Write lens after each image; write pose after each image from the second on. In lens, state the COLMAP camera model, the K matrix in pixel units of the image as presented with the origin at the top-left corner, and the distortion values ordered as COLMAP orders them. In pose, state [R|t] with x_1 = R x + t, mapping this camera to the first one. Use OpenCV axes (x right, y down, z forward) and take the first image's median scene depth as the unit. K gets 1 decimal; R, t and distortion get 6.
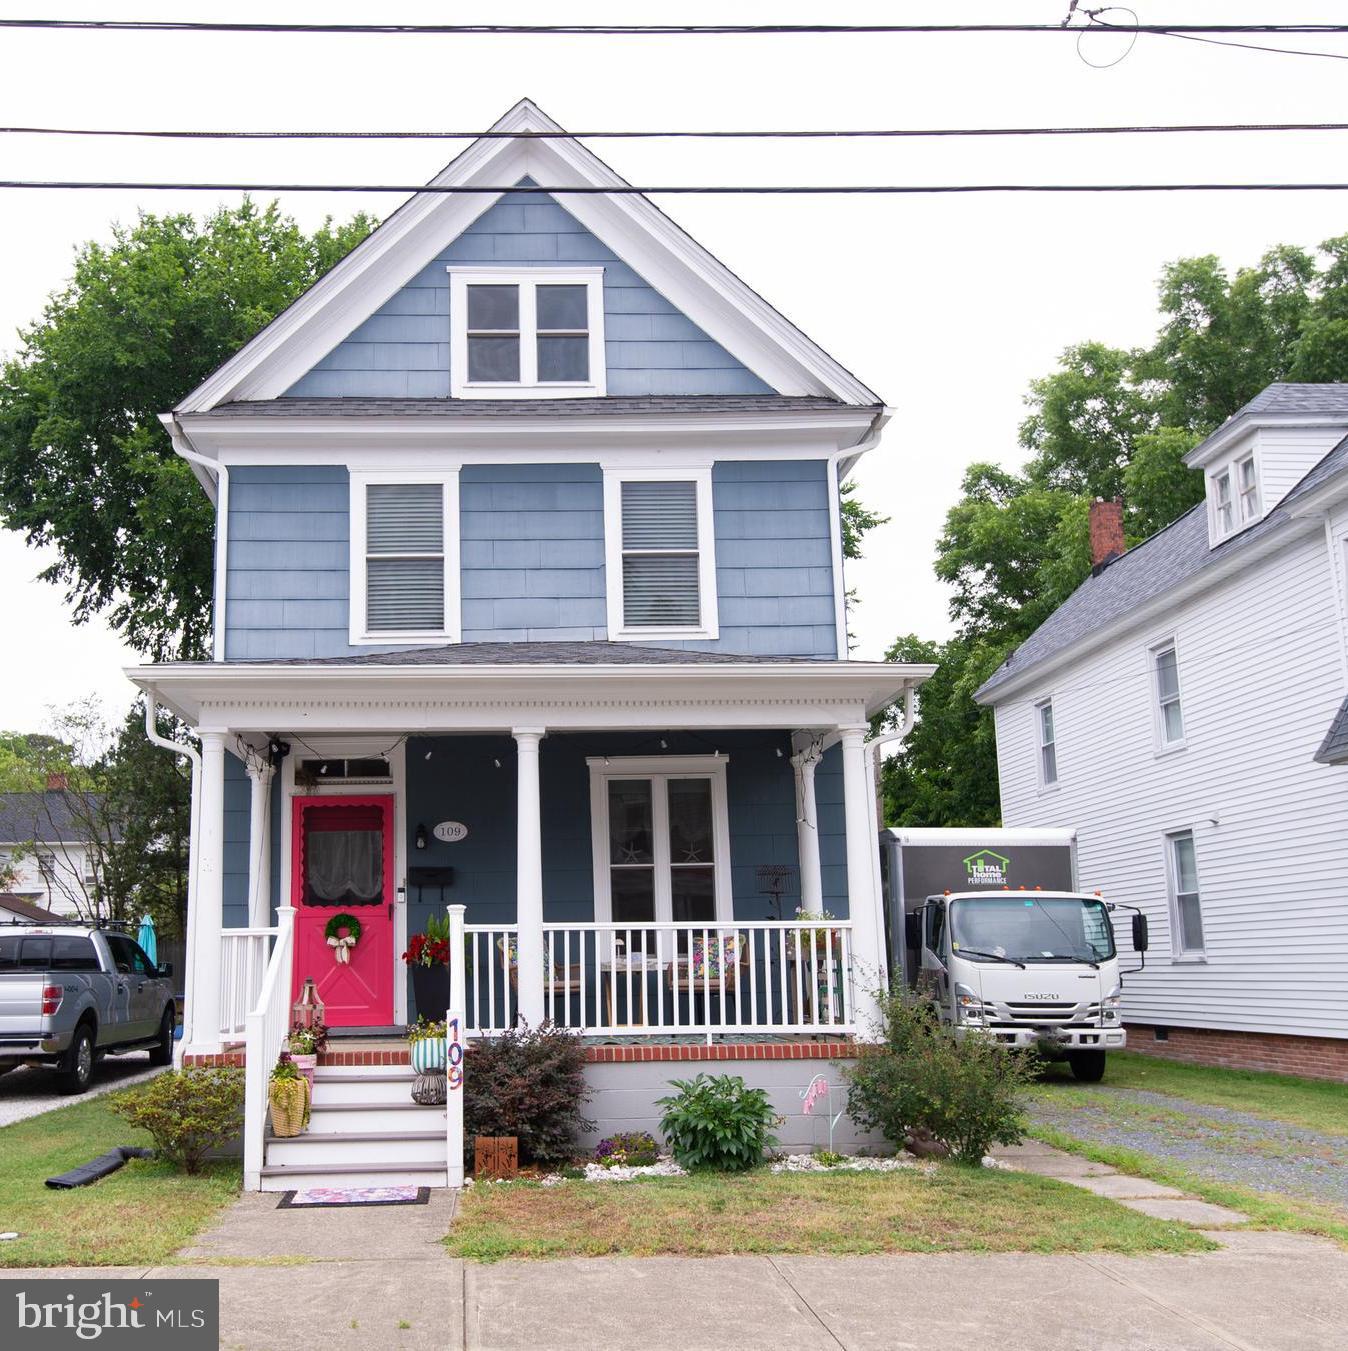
lens RADIAL K [[1411.3, 0, 538.9], [0, 1411.3, 733.7], [0, 0, 1]] dist [0.037823, -0.021715]
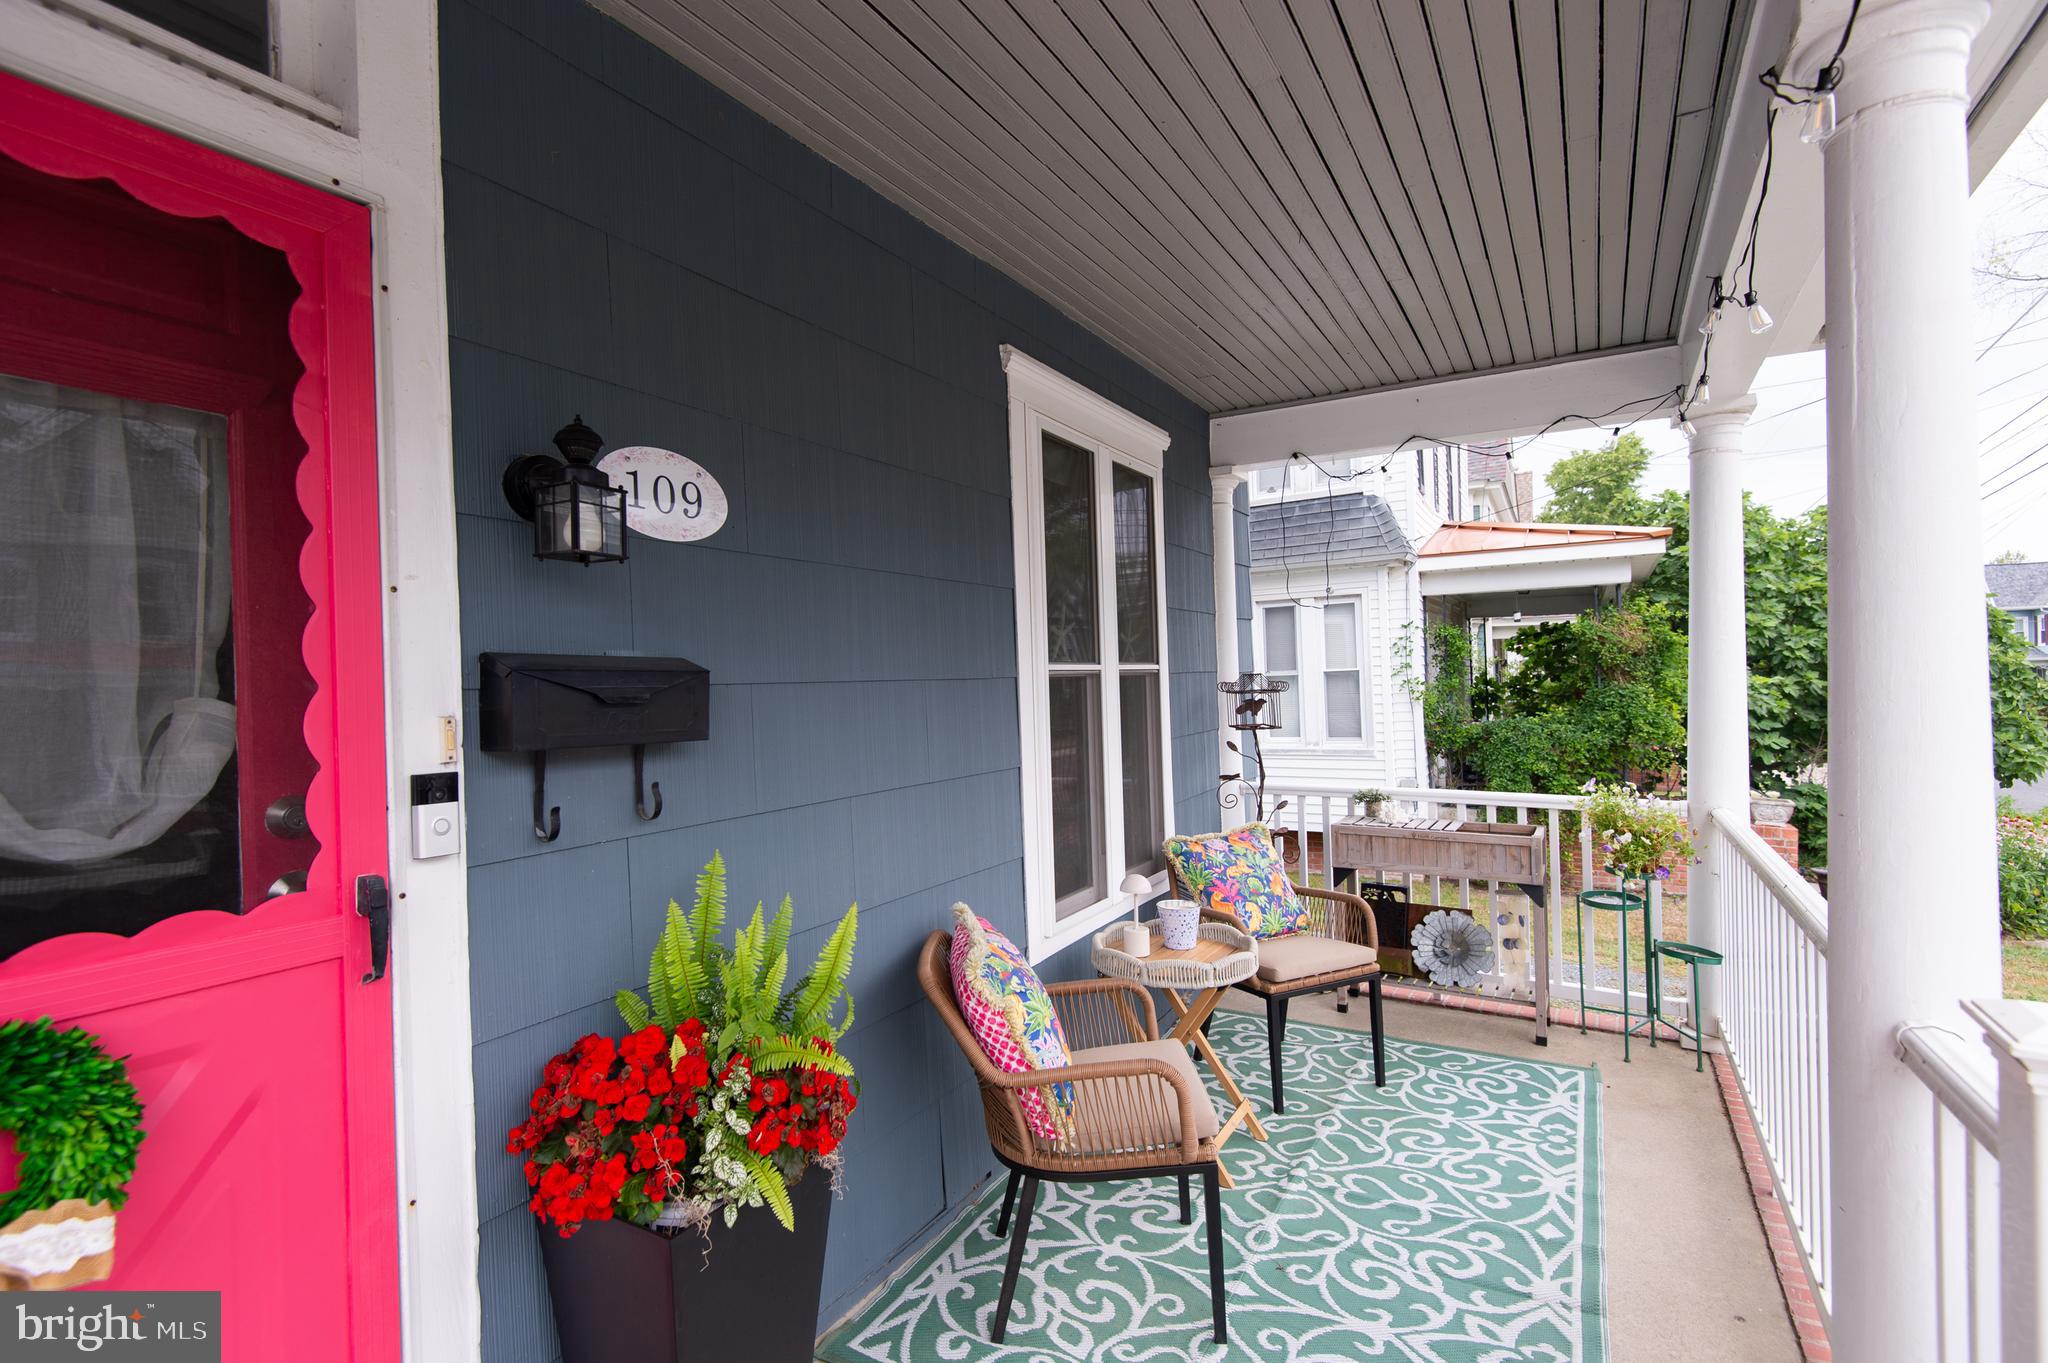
lens RADIAL K [[938.0, 0, 1026.3], [0, 938.0, 684.3], [0, 0, 1]] dist [0.033417, -0.018704]
pose [[0.539783, 0.003399, 0.841797, -0.153701], [-0.119672, 0.990145, 0.072739, 0.080353], [-0.833254, -0.140003, 0.534871, 0.870954]]
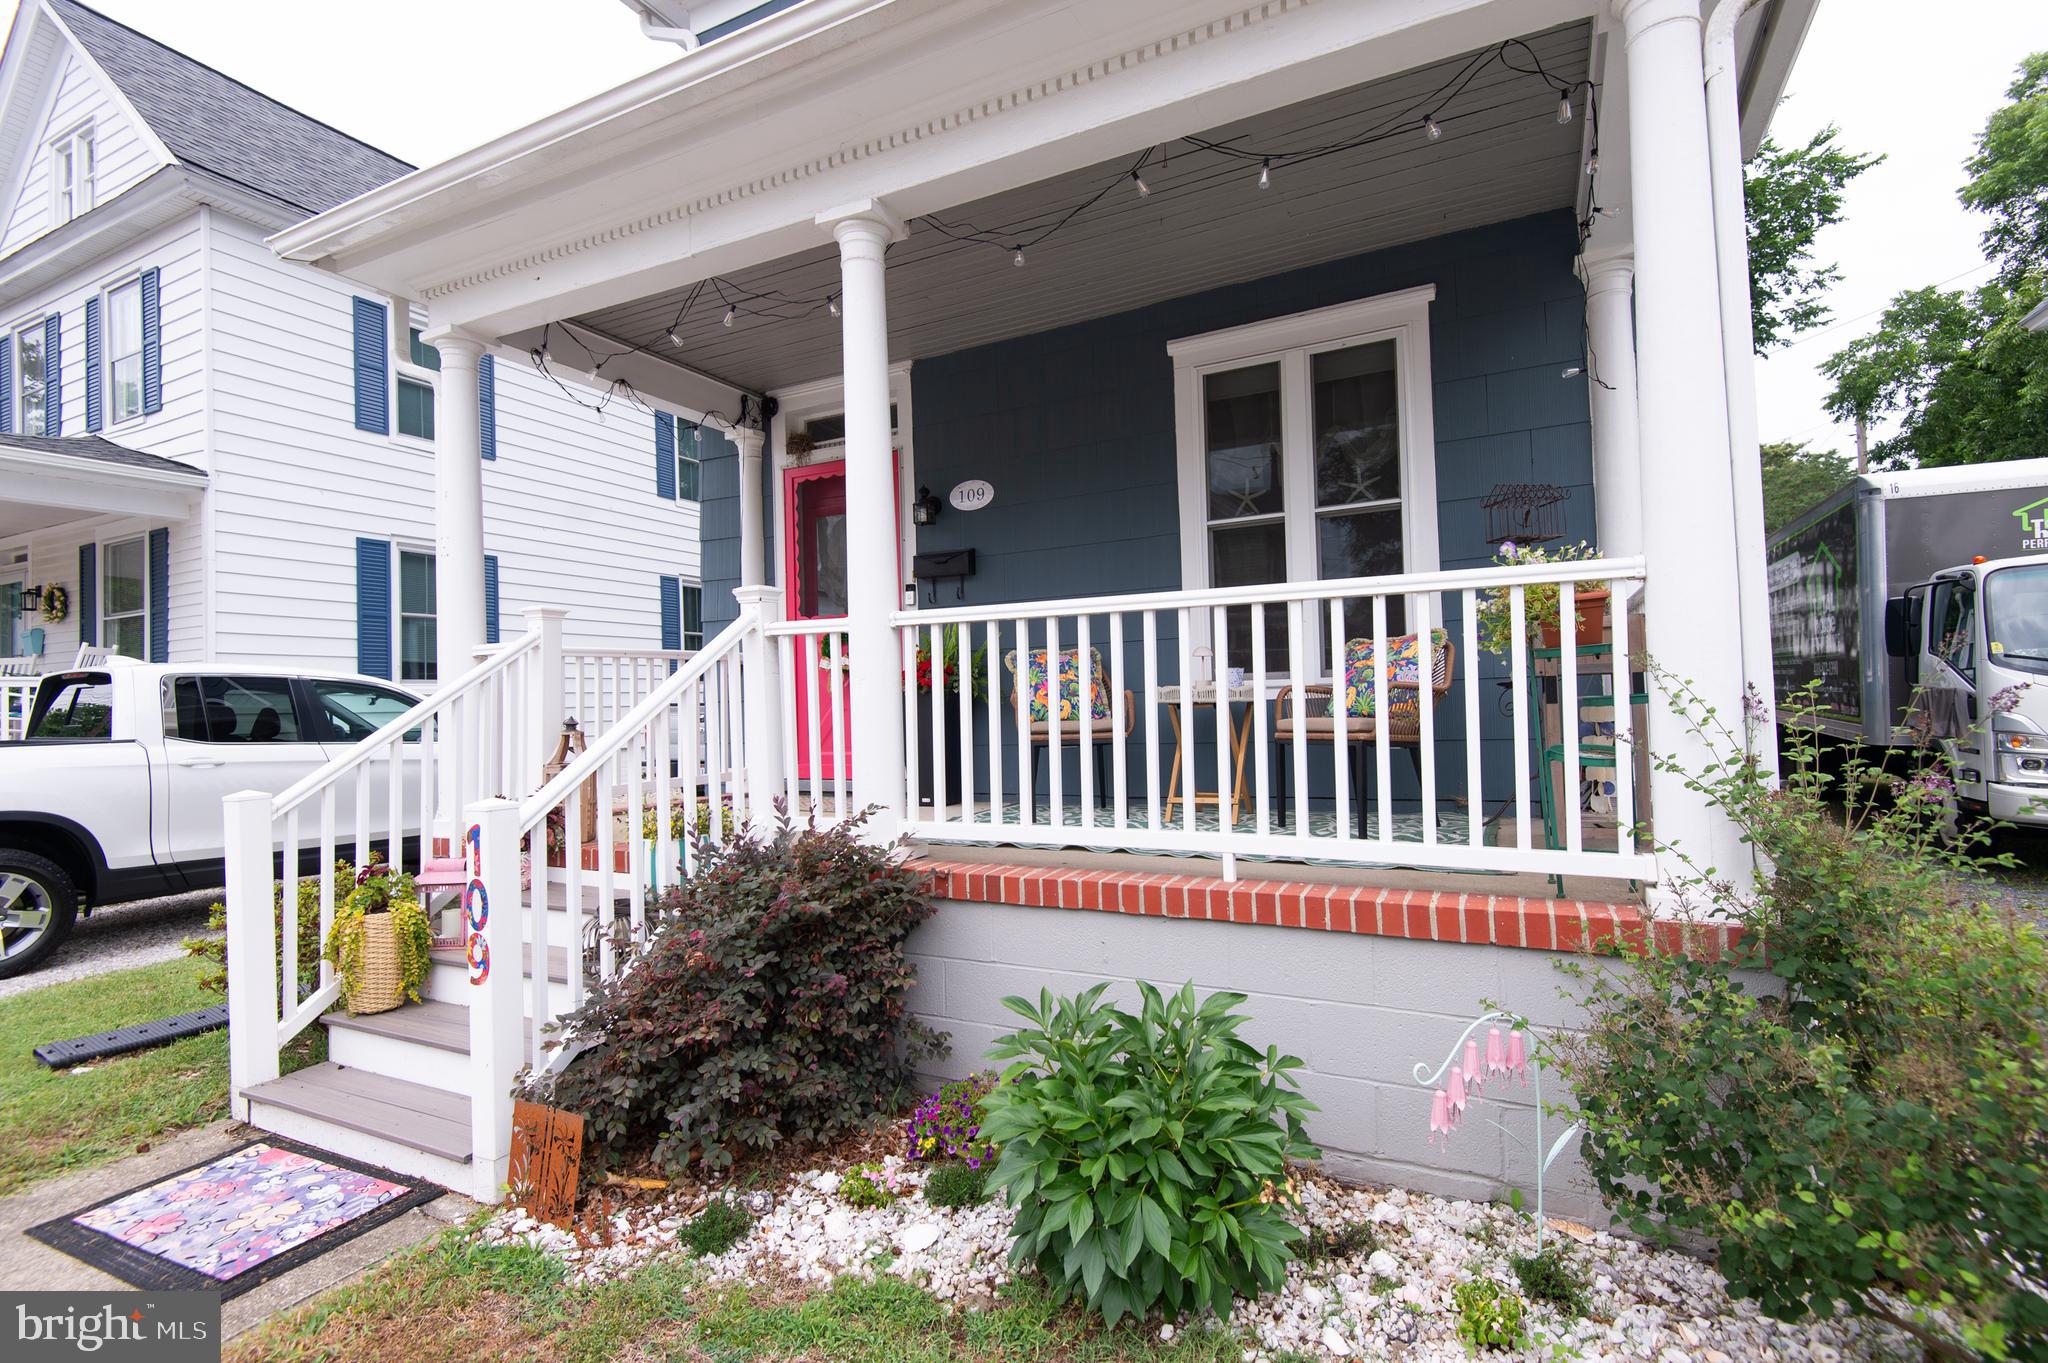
lens RADIAL K [[938.0, 0, 1026.3], [0, 938.0, 684.3], [0, 0, 1]] dist [0.033417, -0.018704]
pose [[0.881147, -0.015779, -0.472579, 0.165671], [0.089322, 0.987003, 0.133591, 0.099996], [0.464329, -0.159926, 0.871104, 0.613538]]
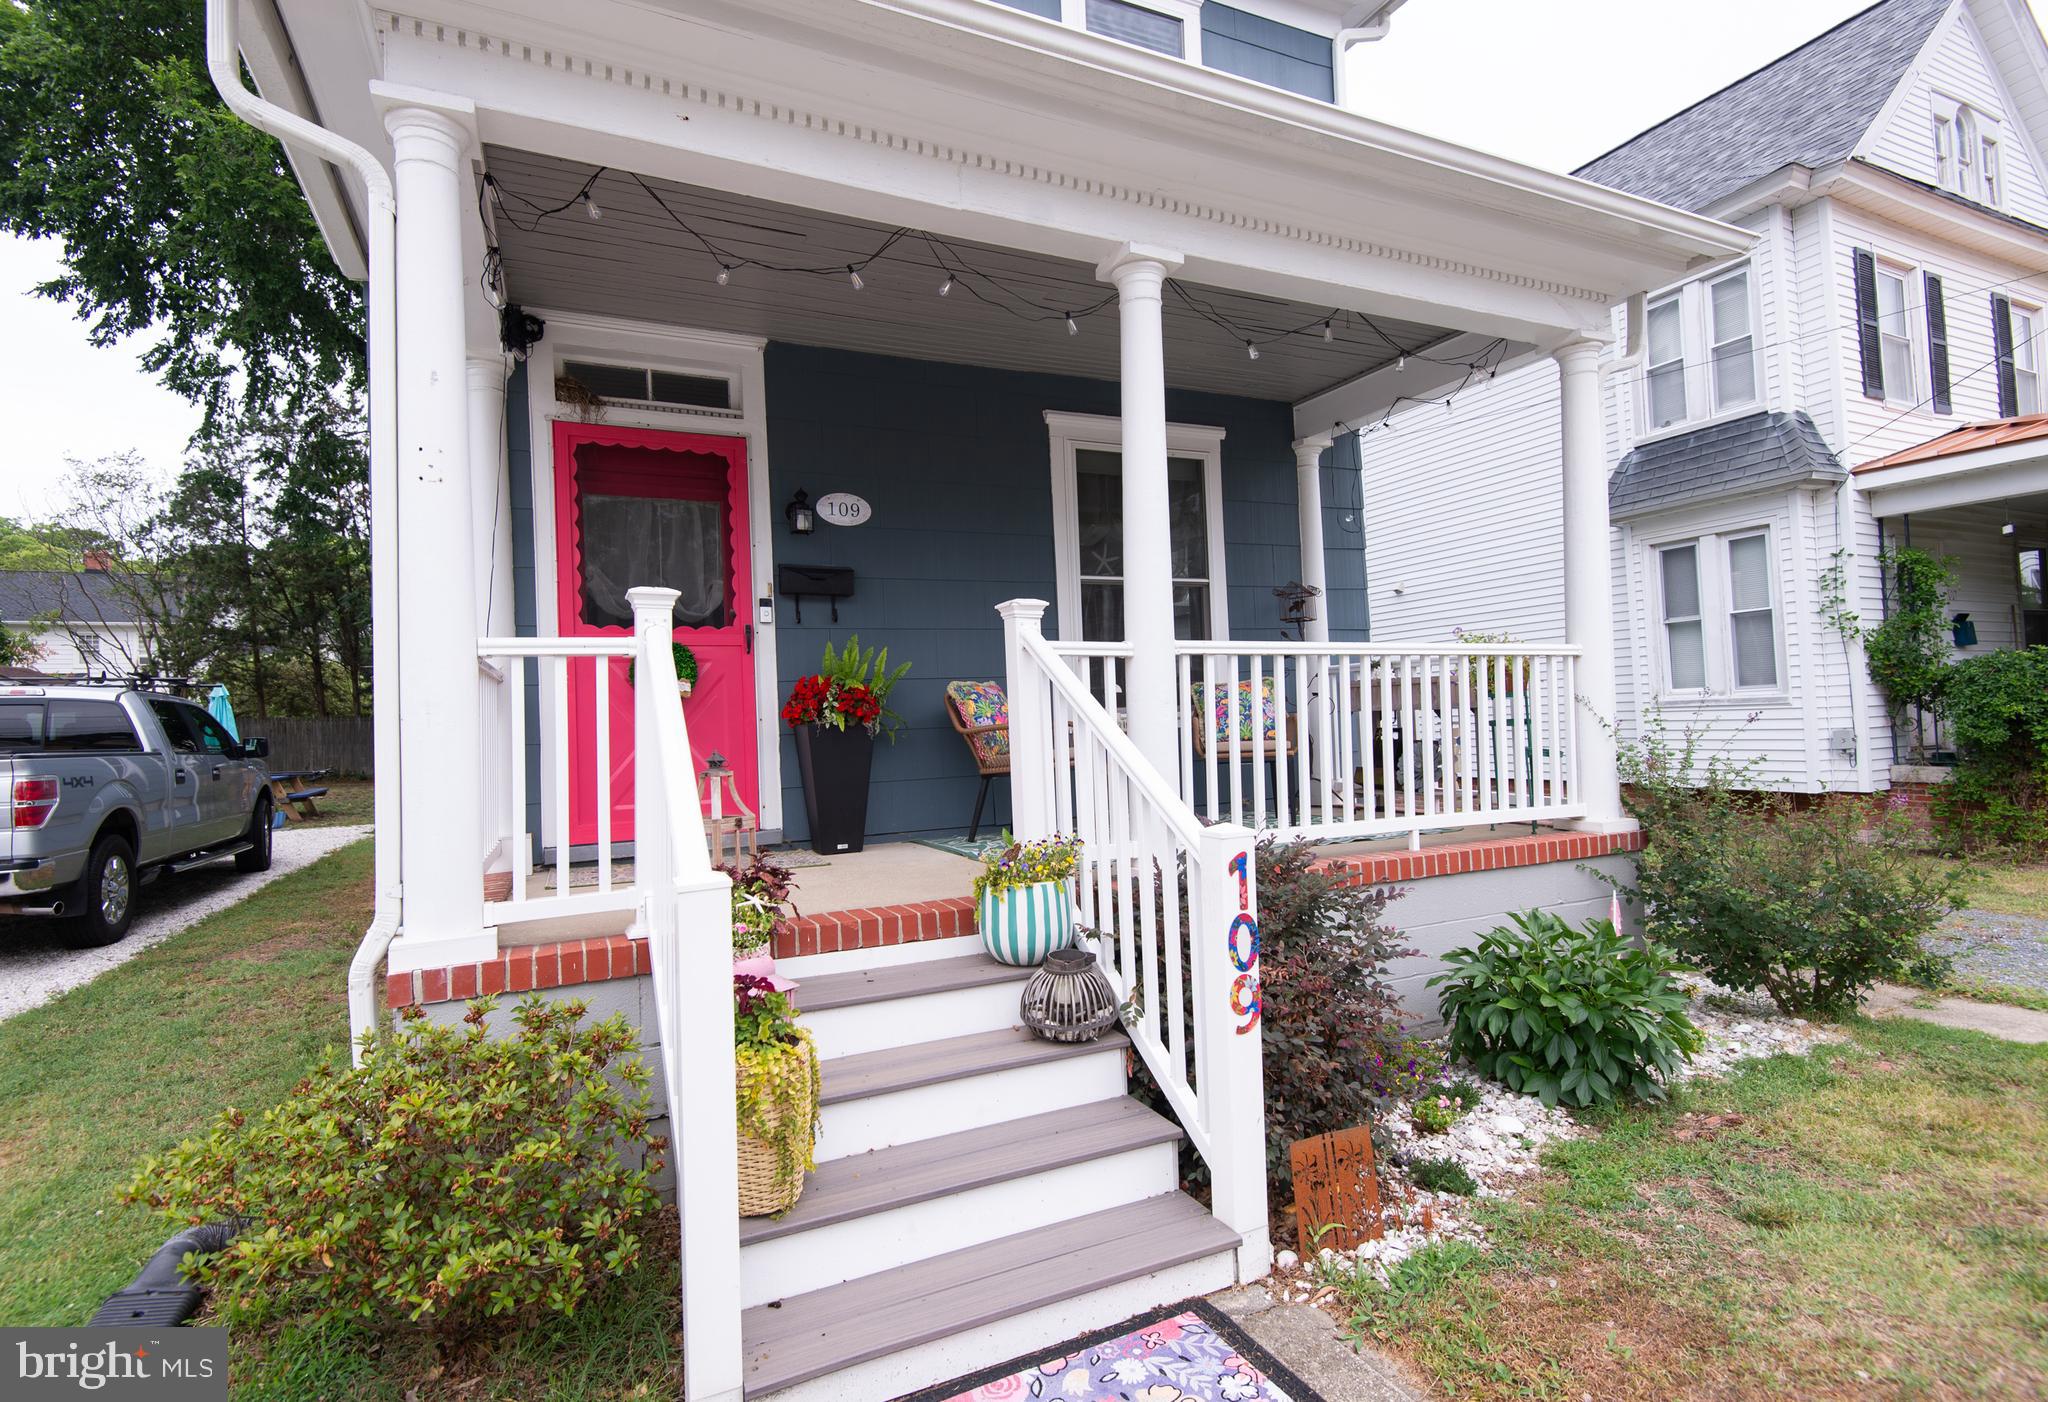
lens RADIAL K [[982.4, 0, 999.6], [0, 982.4, 700.9], [0, 0, 1]] dist [0.045728, -0.032090]
pose [[0.921848, -0.006857, 0.387491, -0.164548], [-0.043251, 0.991777, 0.120447, 0.096571], [-0.385130, -0.127793, 0.913971, 0.577978]]
